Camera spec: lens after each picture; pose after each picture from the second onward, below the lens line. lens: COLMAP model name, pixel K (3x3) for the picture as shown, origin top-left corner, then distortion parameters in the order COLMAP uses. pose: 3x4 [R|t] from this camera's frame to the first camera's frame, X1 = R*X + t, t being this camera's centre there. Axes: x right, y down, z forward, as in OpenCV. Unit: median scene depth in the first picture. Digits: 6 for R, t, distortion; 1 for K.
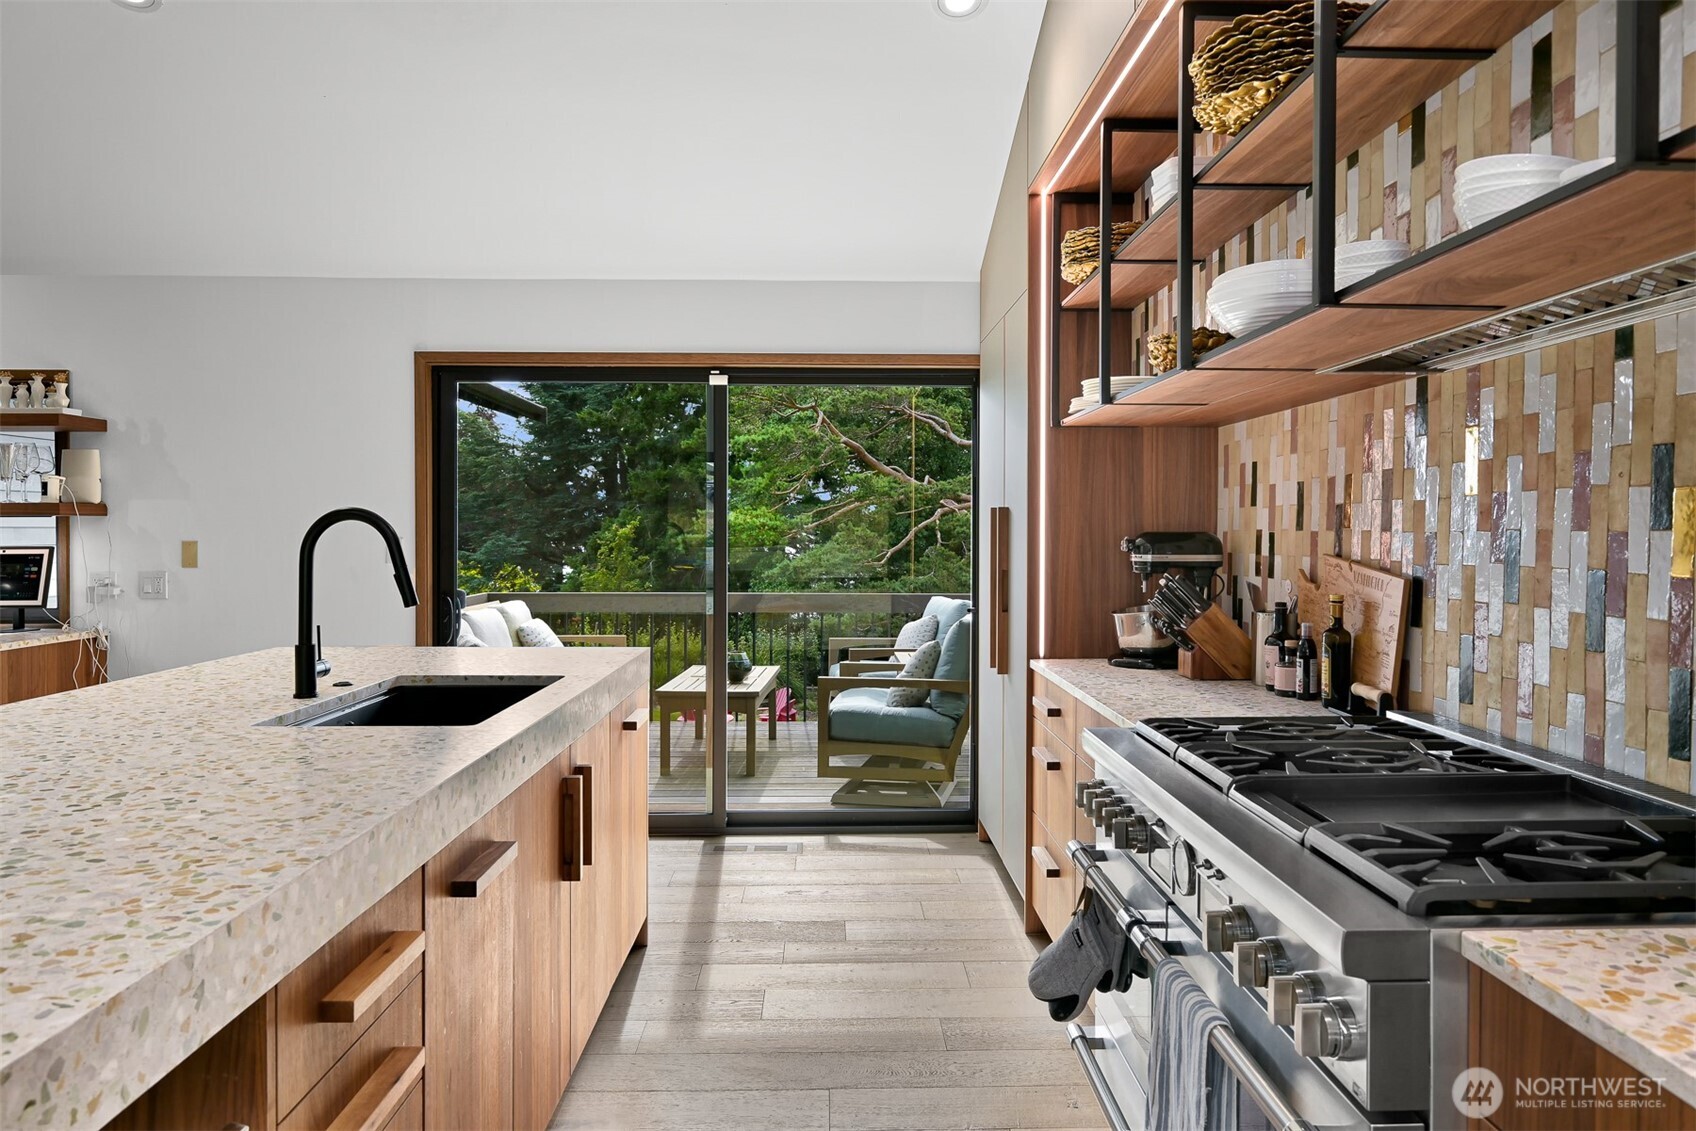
lens RADIAL K [[1129.5, 0, 840.5], [0, 1129.5, 552.1], [0, 0, 1]] dist [-0.003966, -0.000476]
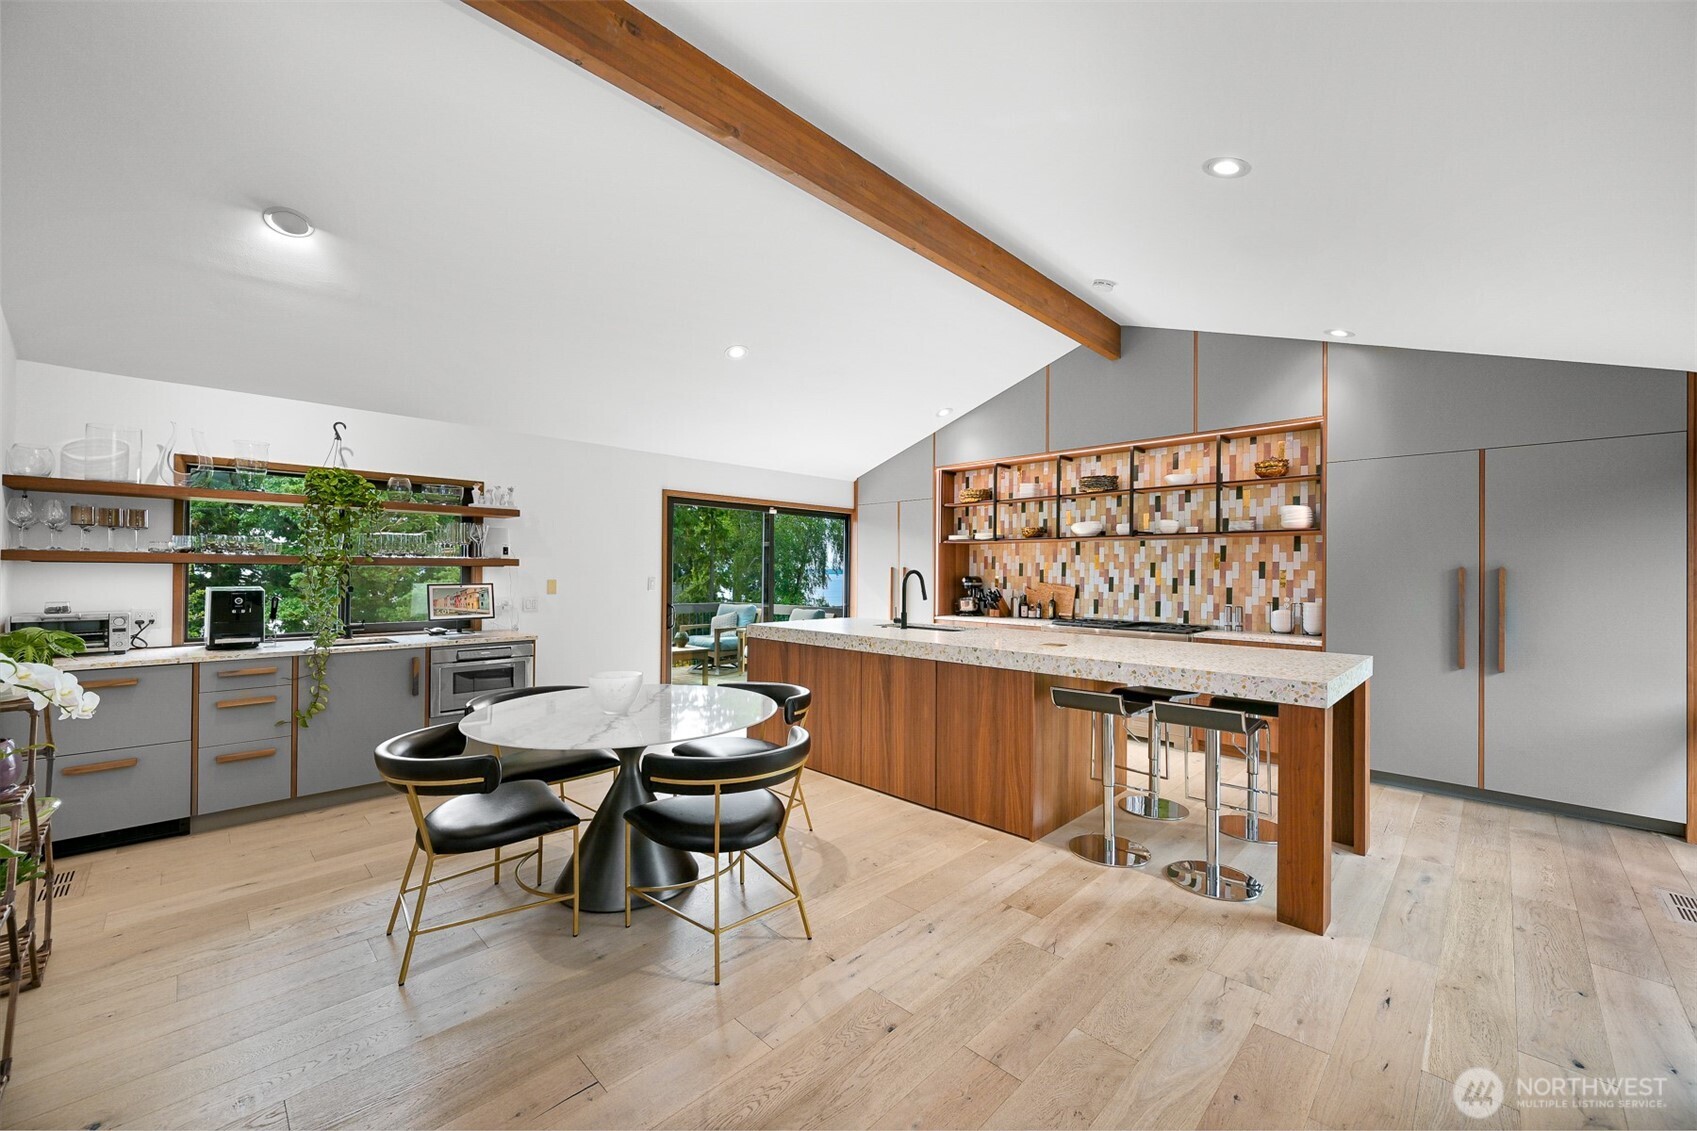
lens RADIAL K [[671.3, 0, 845.8], [0, 671.3, 568.9], [0, 0, 1]] dist [-0.002922, 0.000852]
pose [[0.716418, 0.007245, 0.697634, -1.379865], [0.006657, 0.999830, -0.017220, -0.007085], [-0.697640, 0.016981, 0.716247, -0.177448]]
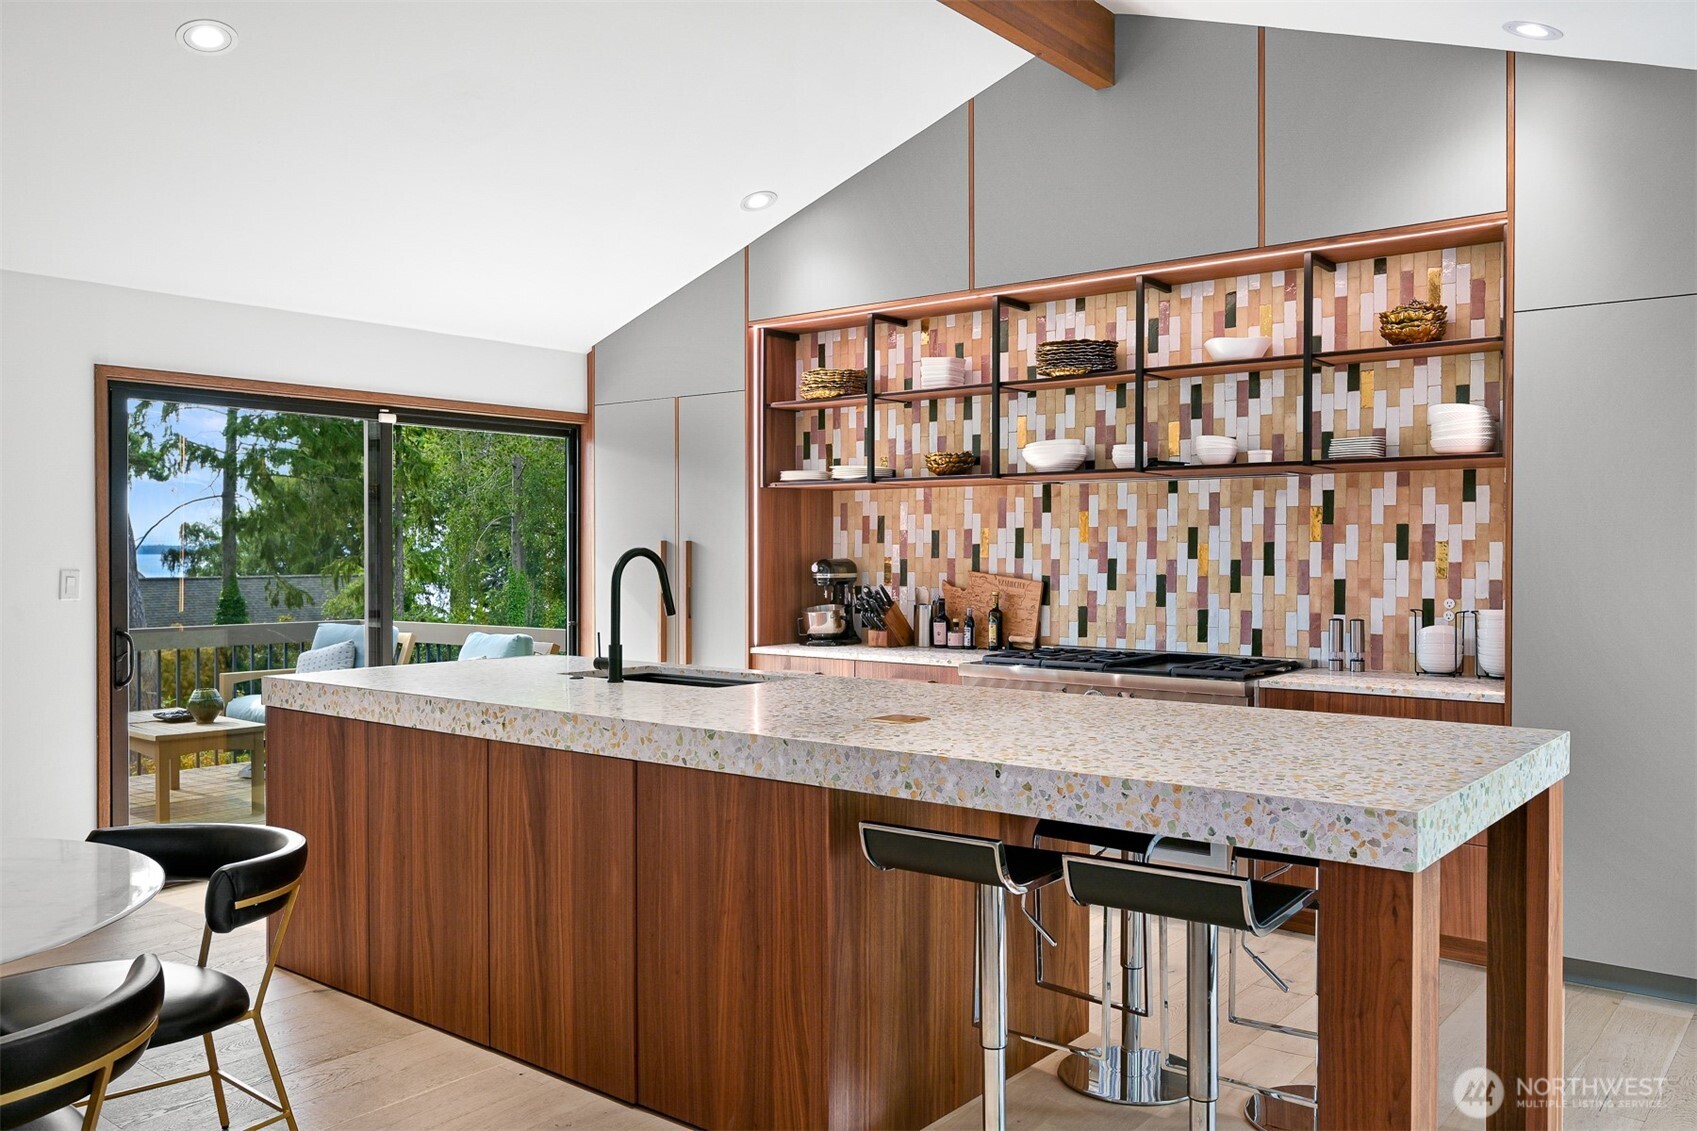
lens RADIAL K [[1353.5, 0, 849.9], [0, 1353.5, 562.2], [0, 0, 1]] dist [-0.008360, 0.003773]
pose [[0.637575, -0.009315, 0.770332, -1.138005], [0.016072, 0.999870, -0.001212, -0.010074], [-0.770220, 0.013154, 0.637642, -0.214405]]
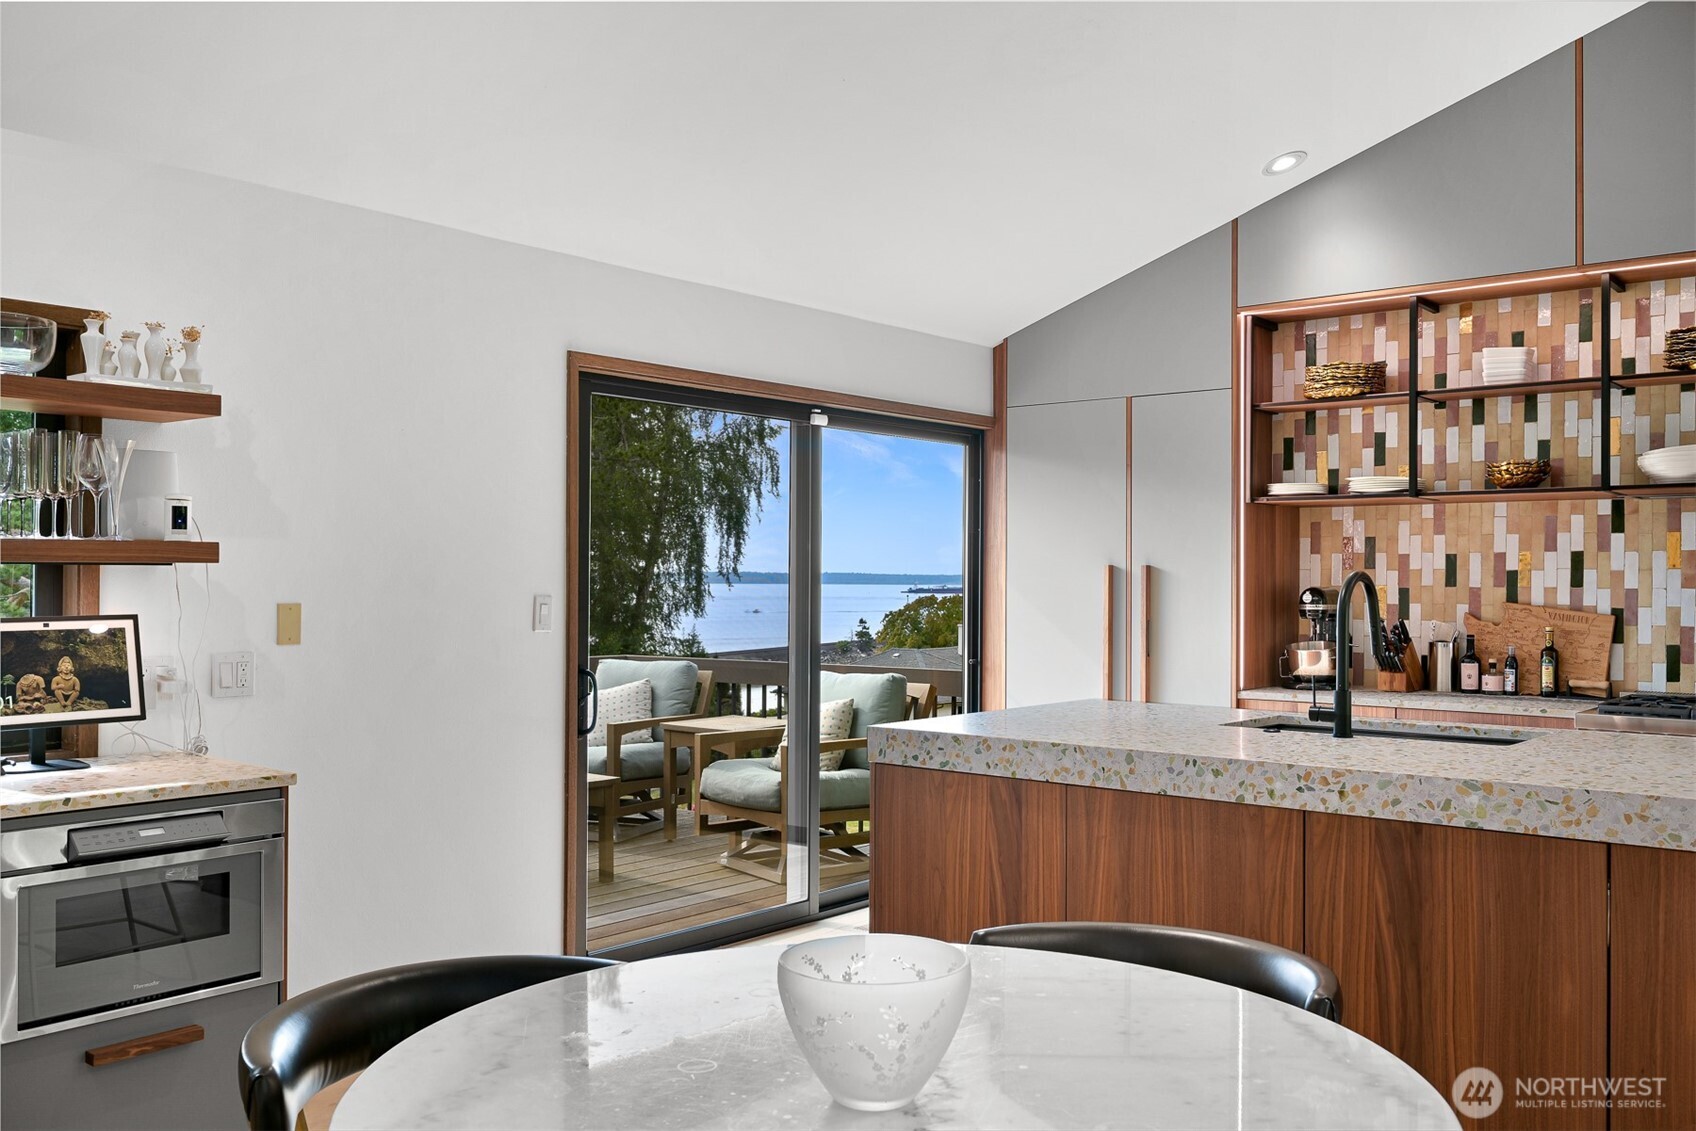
lens RADIAL K [[1461.5, 0, 833.4], [0, 1461.5, 576.5], [0, 0, 1]] dist [-0.000586, -0.011687]
pose [[0.653291, 0.002383, 0.757104, -1.383277], [0.011638, 0.999845, -0.013189, -0.014090], [-0.757018, 0.017428, 0.653162, 0.309566]]
